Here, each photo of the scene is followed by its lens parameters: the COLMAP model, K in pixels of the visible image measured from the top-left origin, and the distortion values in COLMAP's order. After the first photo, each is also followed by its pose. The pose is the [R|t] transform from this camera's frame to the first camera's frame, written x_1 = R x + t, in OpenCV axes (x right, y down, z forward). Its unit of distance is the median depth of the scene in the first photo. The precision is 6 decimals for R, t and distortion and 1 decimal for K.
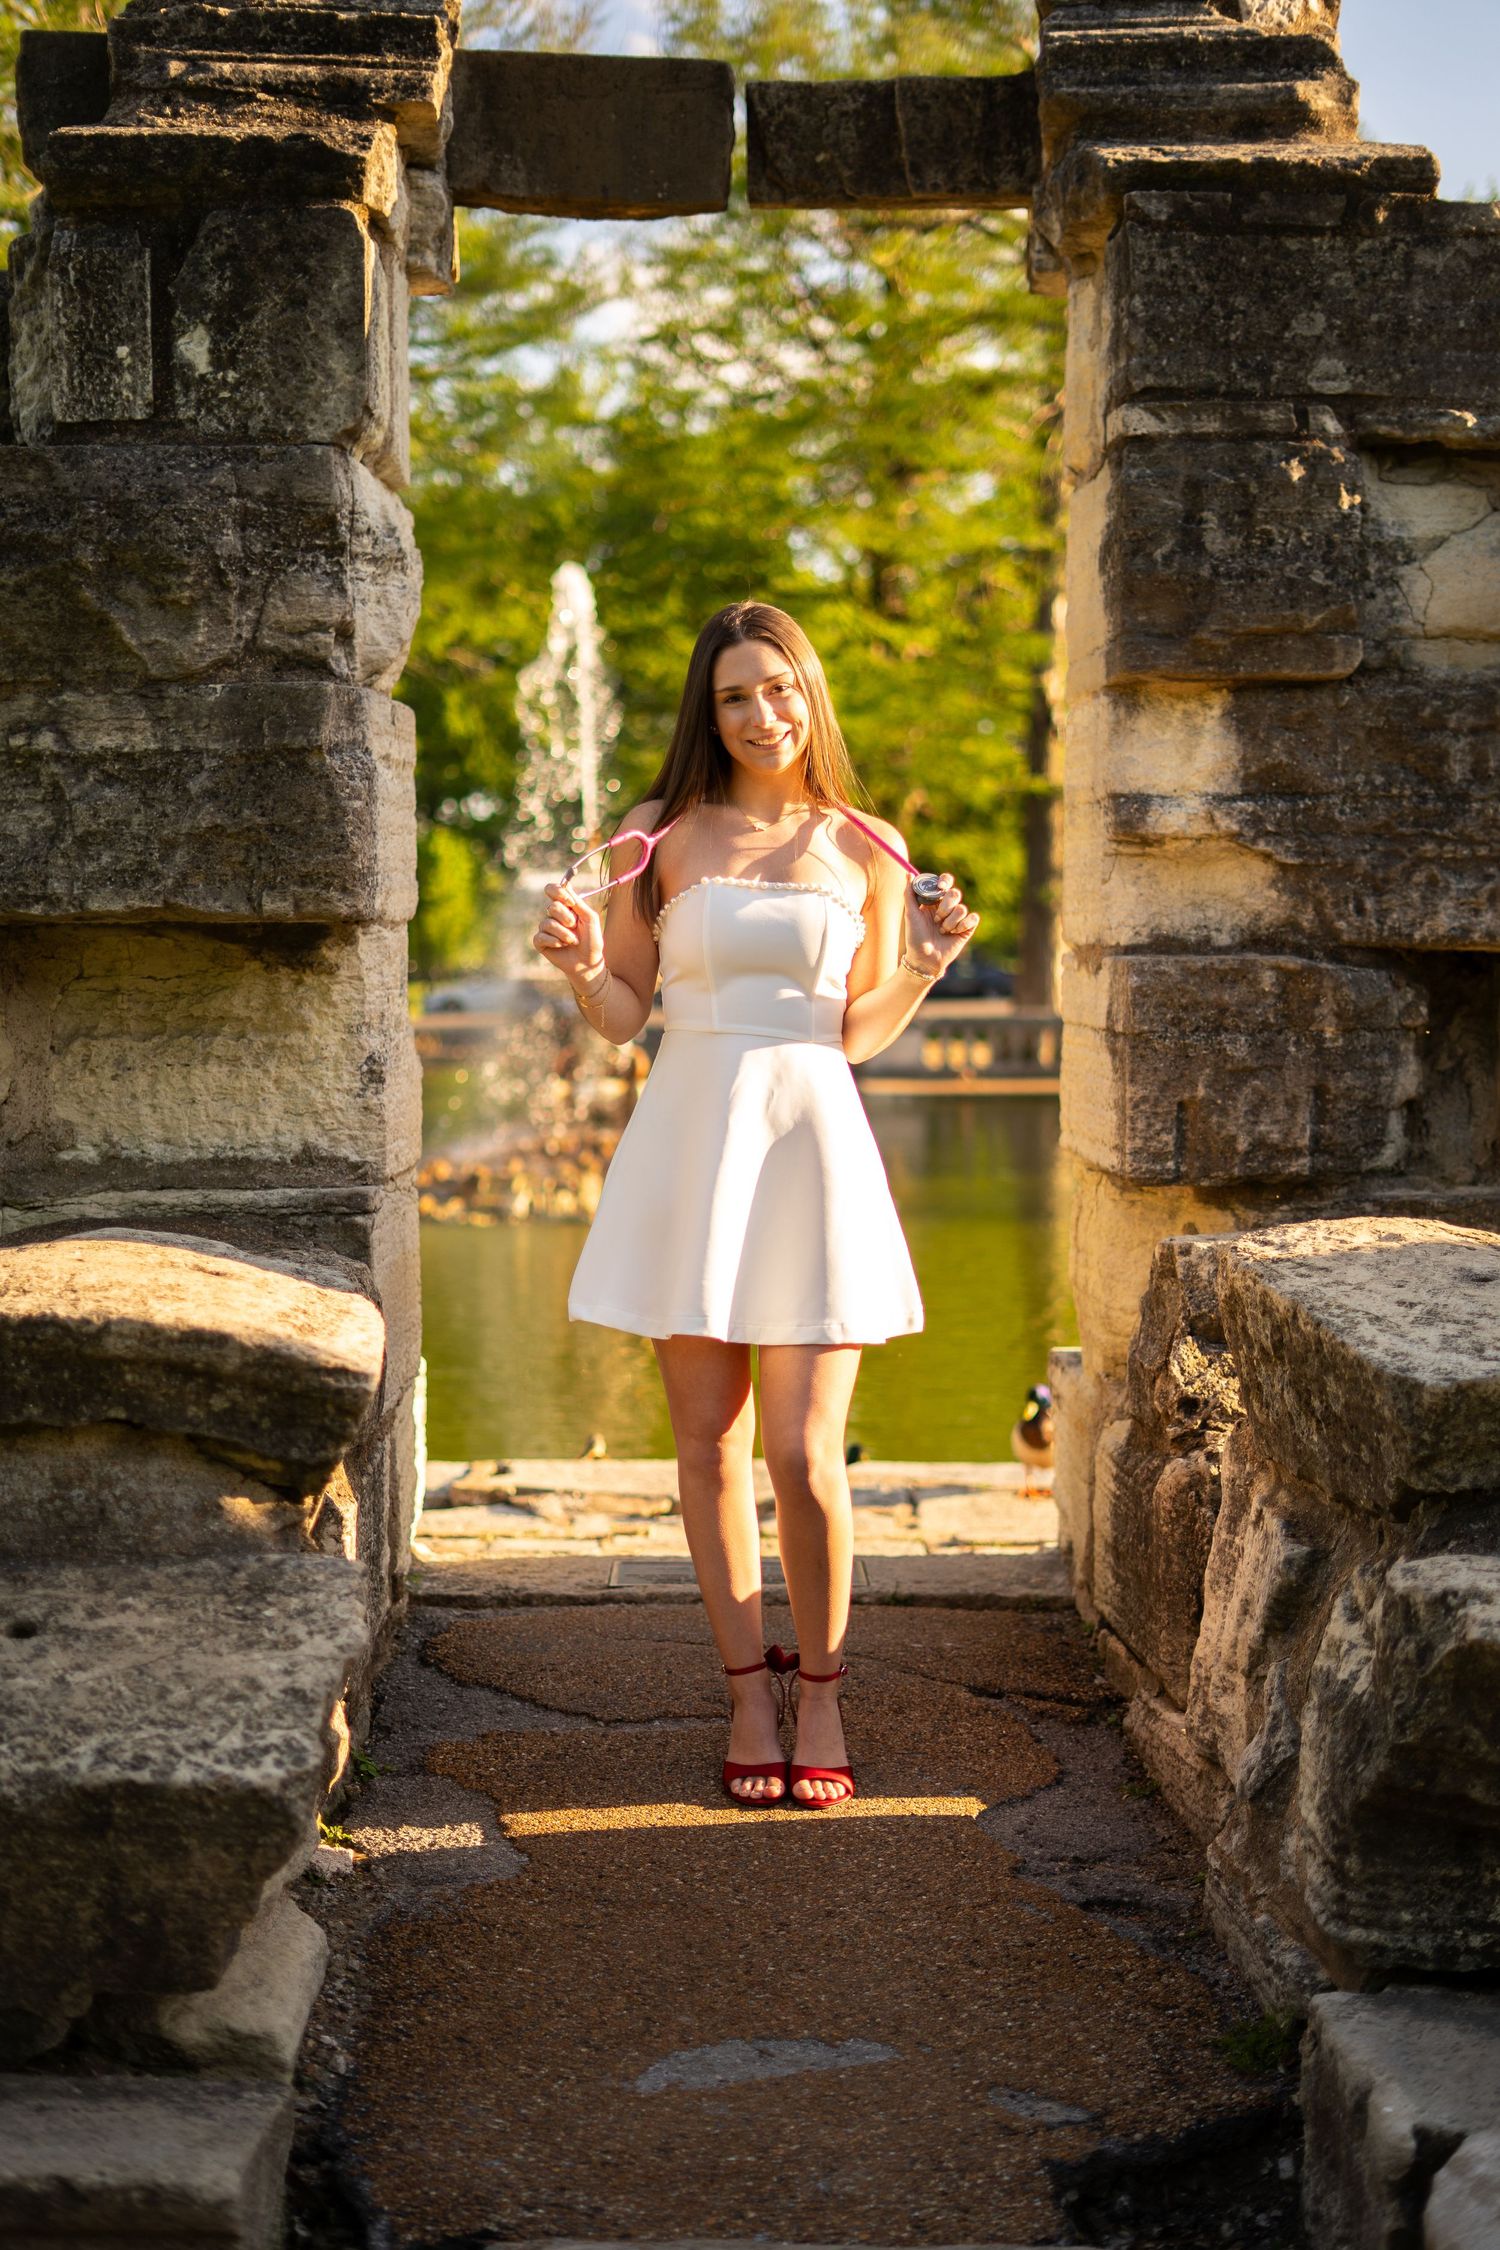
lens RADIAL K [[3722.4, 0, 729.9], [0, 3722.4, 1128.1], [0, 0, 1]] dist [-0.014541, 0.014414]
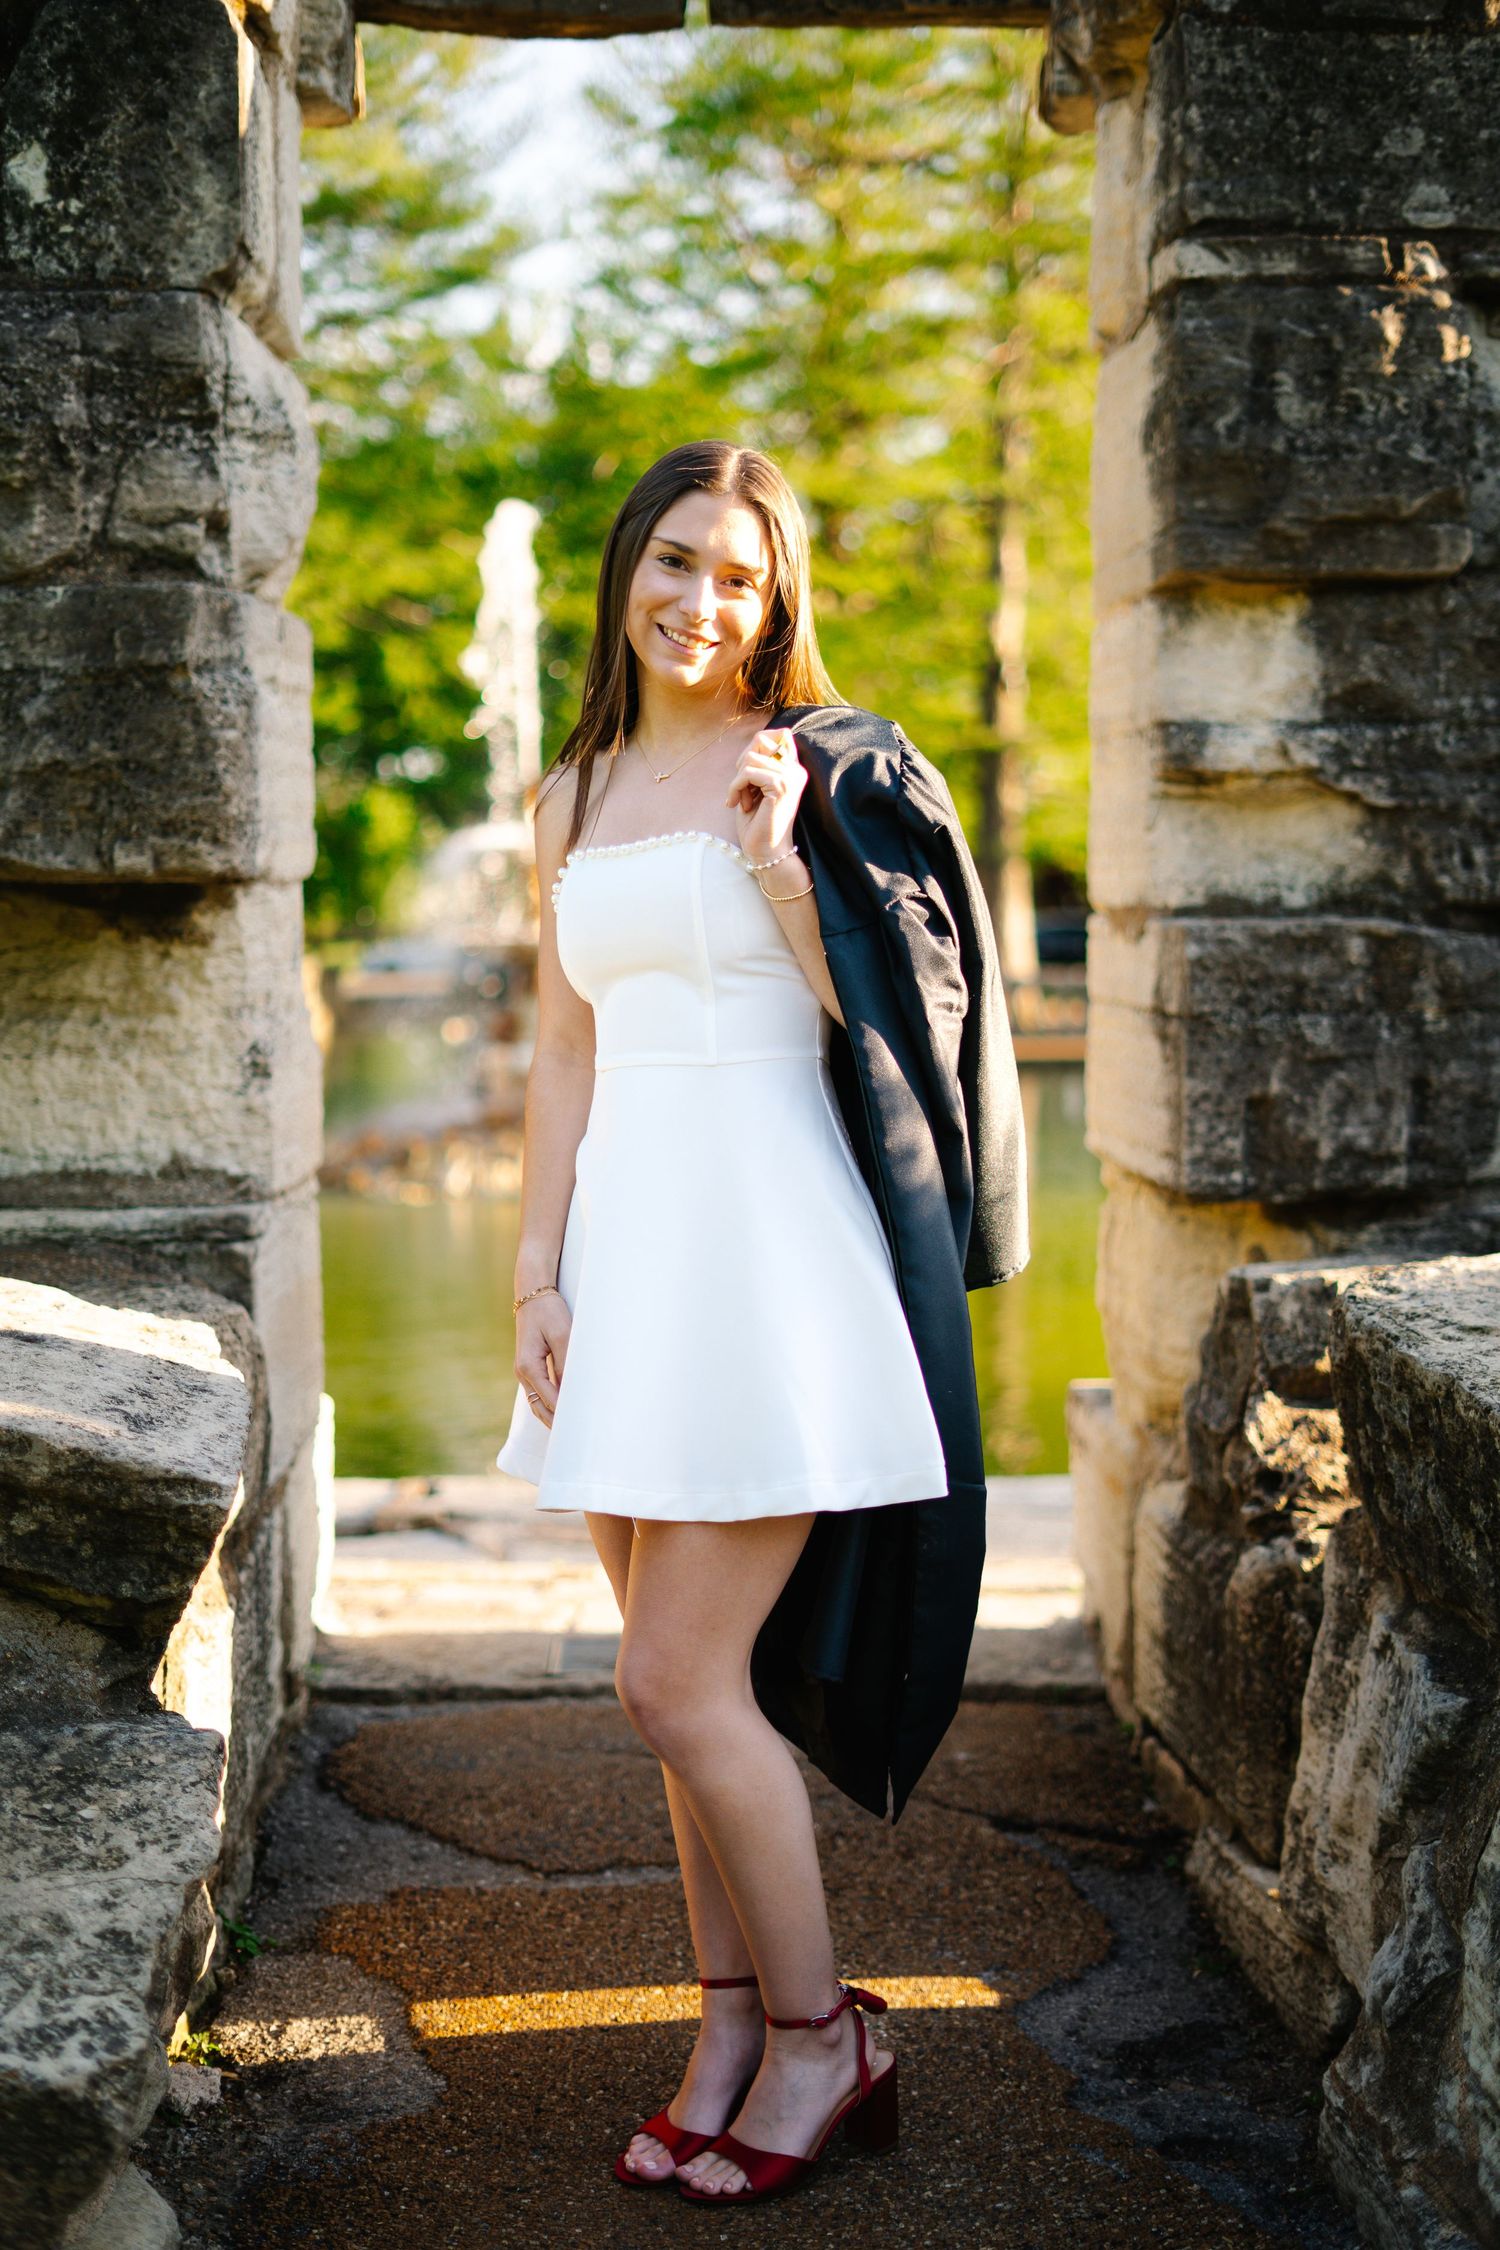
lens RADIAL K [[3695.3, 0, 747.8], [0, 3695.3, 1125.2], [0, 0, 1]] dist [-0.027847, 0.047162]
pose [[0.999783, -0.004154, 0.020410, -0.004970], [0.003940, 0.999937, 0.010502, -0.010257], [-0.020452, -0.010419, 0.999737, 0.194510]]
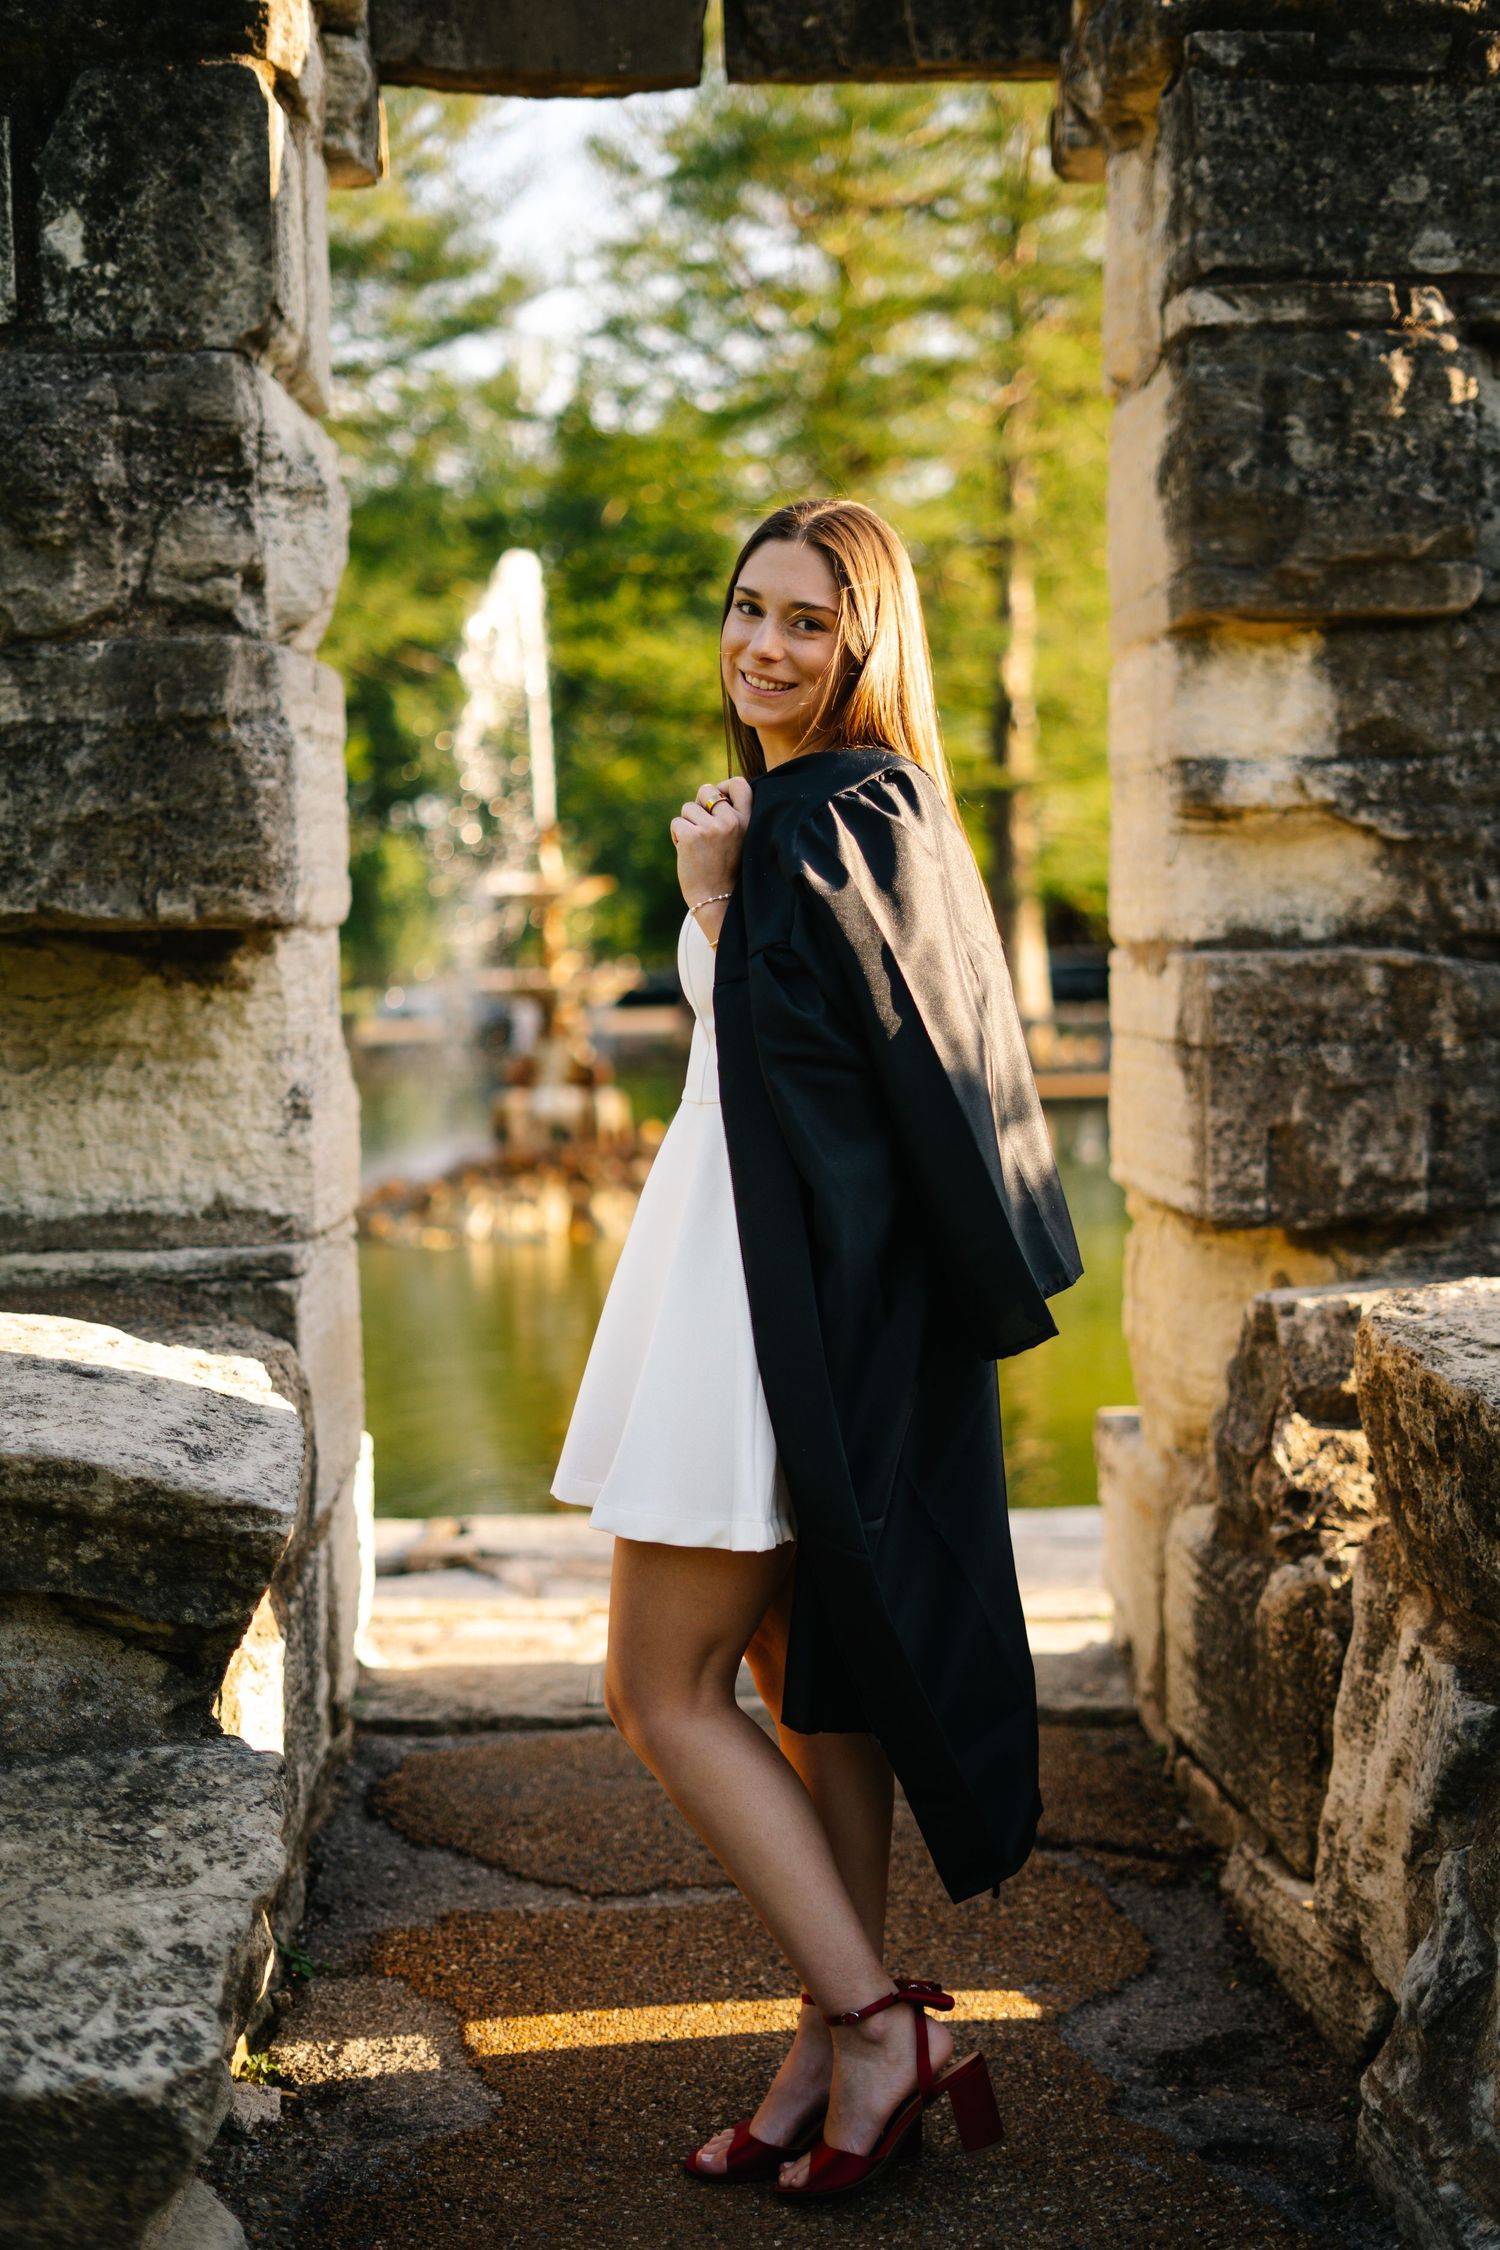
lens RADIAL K [[3695.3, 0, 747.8], [0, 3695.3, 1125.2], [0, 0, 1]] dist [-0.027847, 0.047162]
pose [[0.999713, -0.016970, 0.016919, -0.009531], [0.016992, 0.999855, -0.001181, -0.008567], [-0.016896, 0.001468, 0.999856, 0.178358]]
